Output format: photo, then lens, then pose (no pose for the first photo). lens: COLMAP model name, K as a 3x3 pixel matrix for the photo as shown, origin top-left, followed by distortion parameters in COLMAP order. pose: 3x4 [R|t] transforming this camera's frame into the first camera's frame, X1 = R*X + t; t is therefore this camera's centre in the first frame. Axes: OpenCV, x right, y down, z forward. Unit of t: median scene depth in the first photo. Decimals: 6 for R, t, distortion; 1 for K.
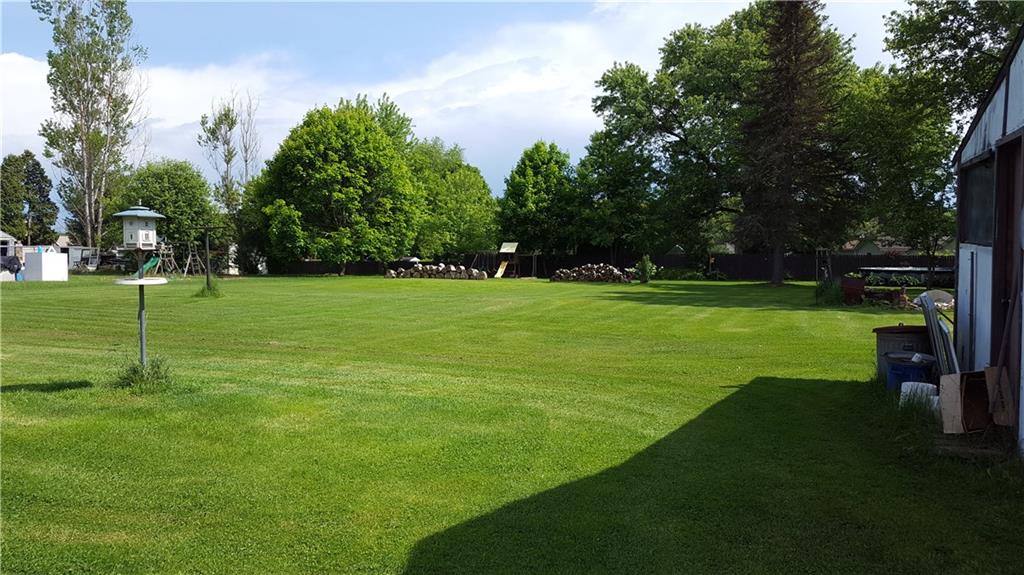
lens RADIAL K [[824.0, 0, 498.1], [0, 824.0, 286.0], [0, 0, 1]] dist [0.304737, -0.343242]
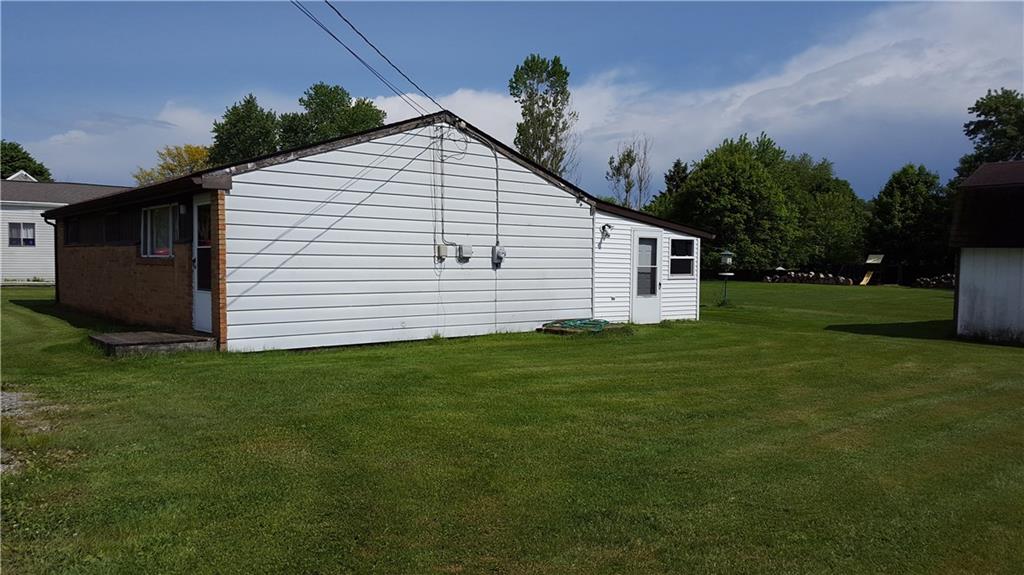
lens RADIAL K [[776.6, 0, 480.6], [0, 776.6, 287.6], [0, 0, 1]] dist [0.106728, -0.135508]
pose [[0.898347, 0.023076, -0.438681, 0.004116], [-0.026133, 0.999658, -0.000932, 0.009019], [0.438509, 0.012301, 0.898642, -0.240790]]
